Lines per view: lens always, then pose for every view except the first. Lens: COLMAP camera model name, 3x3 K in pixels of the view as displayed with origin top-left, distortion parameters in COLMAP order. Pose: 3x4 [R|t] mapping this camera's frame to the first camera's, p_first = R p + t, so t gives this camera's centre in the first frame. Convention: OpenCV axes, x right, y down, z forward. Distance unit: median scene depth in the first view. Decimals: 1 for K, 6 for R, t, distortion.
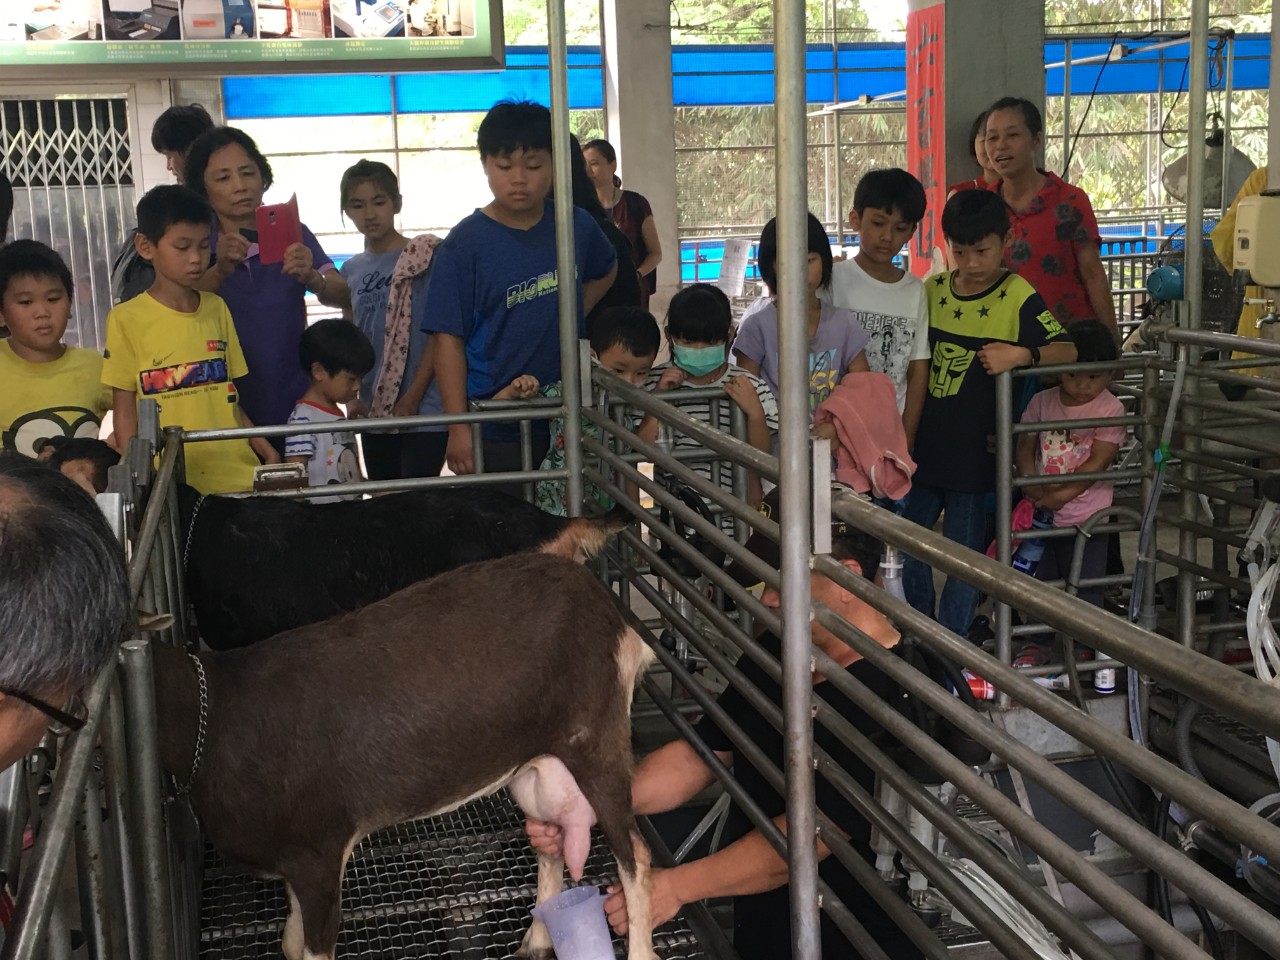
lens RADIAL K [[1636.7, 0, 640.0], [0, 1636.7, 480.0], [0, 0, 1]] dist [0.000390, 0.003702]
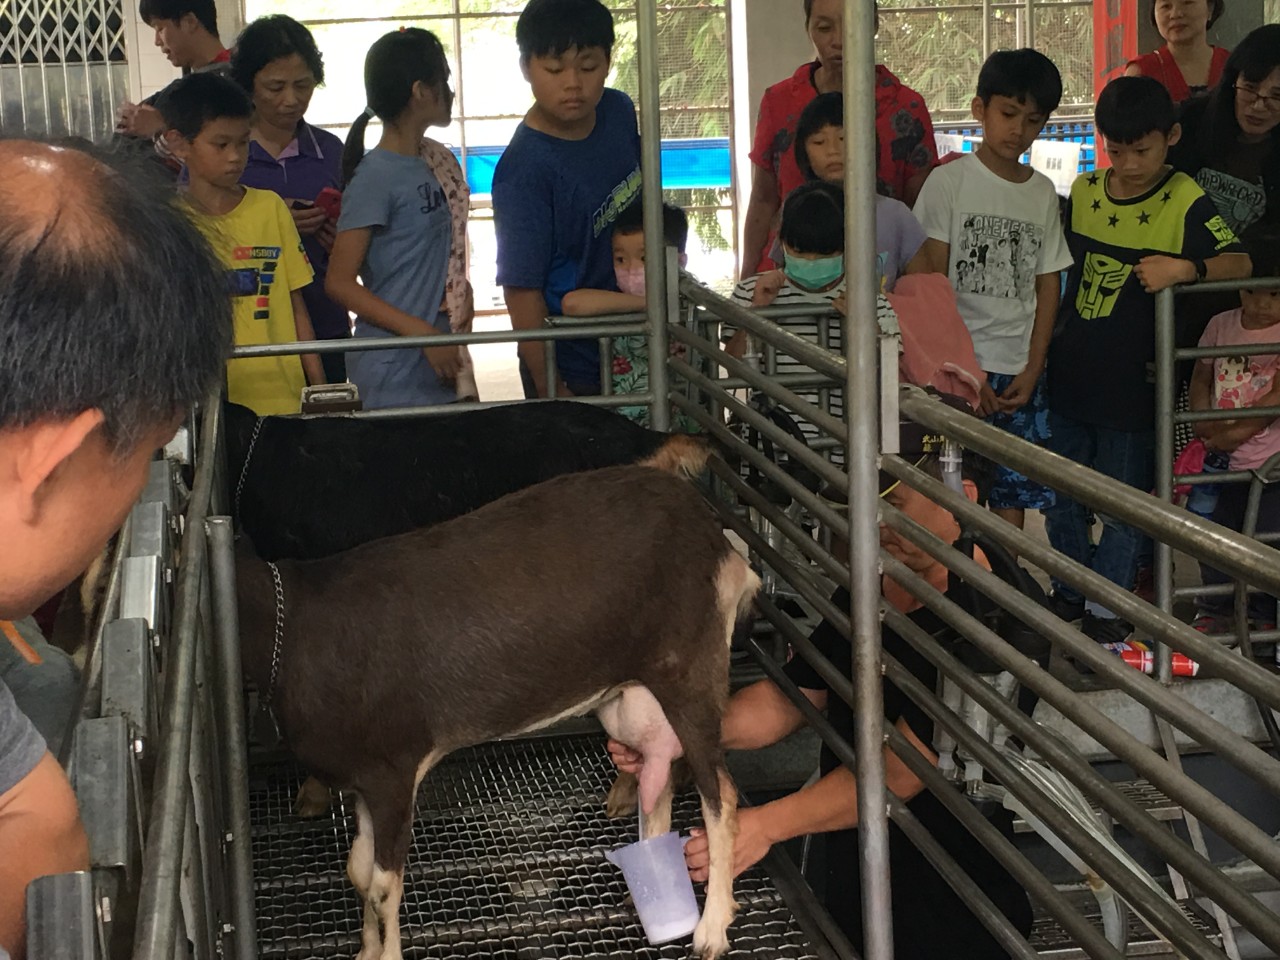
lens RADIAL K [[2299.1, 0, 640.0], [0, 2299.1, 480.7], [0, 0, 1]] dist [-0.012446, 0.048424]
pose [[0.997844, 0.009080, -0.065006, 0.027600], [-0.008654, 0.999939, 0.006835, 0.028930], [0.065064, -0.006258, 0.997861, -0.216334]]
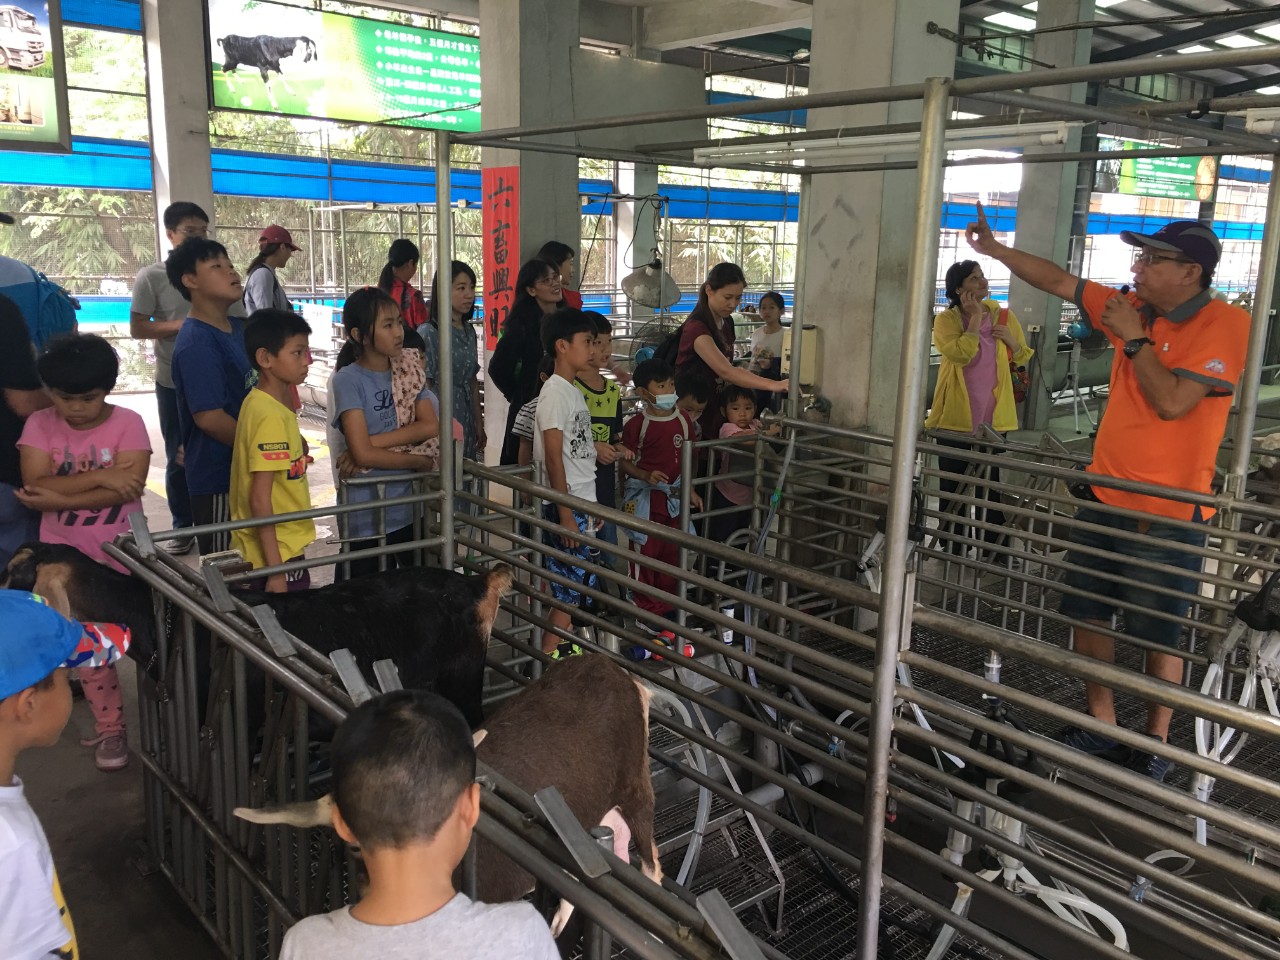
lens RADIAL K [[1056.7, 0, 640.0], [0, 1056.7, 480.0], [0, 0, 1]] dist [0.008512, -0.086333]
pose [[0.870646, -0.039349, 0.490334, -0.288207], [0.016938, 0.998603, 0.050061, -0.082330], [-0.491618, -0.035280, 0.870096, 0.173962]]
